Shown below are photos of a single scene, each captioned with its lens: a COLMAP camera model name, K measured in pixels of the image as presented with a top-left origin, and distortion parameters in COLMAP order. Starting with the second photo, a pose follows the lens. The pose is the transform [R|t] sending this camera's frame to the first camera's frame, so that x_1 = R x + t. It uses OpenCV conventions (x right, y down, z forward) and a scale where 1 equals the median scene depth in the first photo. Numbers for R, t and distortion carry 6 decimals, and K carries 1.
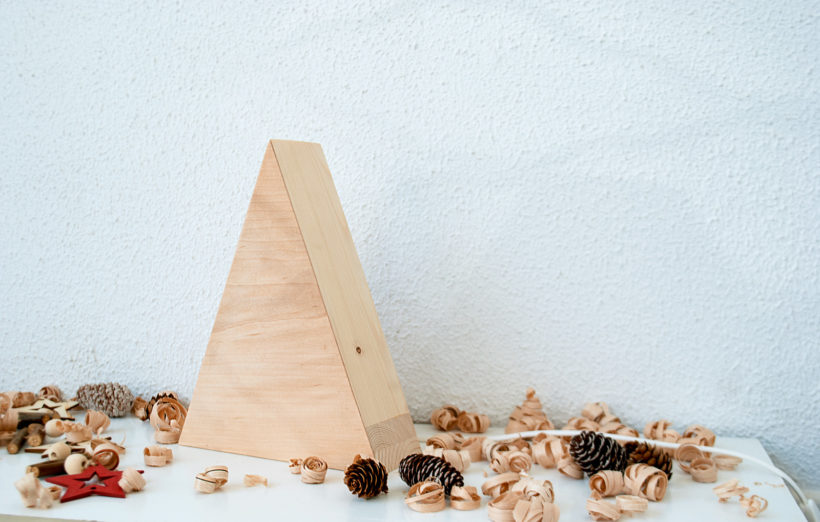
lens RADIAL K [[1036.5, 0, 412.5], [0, 1036.5, 260.9], [0, 0, 1]] dist [-0.028206, 0.000000]
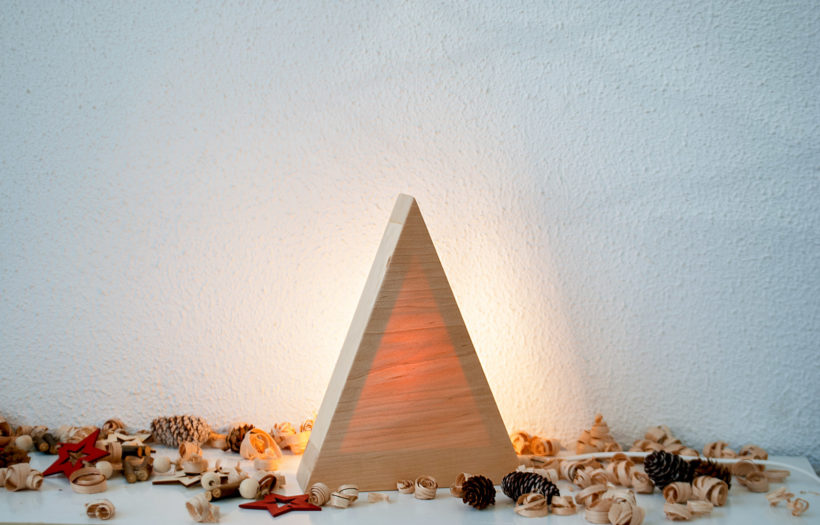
lens RADIAL K [[1793.0, 0, 410.0], [0, 1793.0, 259.3], [0, 0, 1]] dist [0.068803, 0.000000]
pose [[0.996360, -0.009200, 0.084747, -0.237103], [0.005786, 0.999165, 0.040447, -0.113559], [-0.085048, -0.039810, 0.995581, -0.831966]]
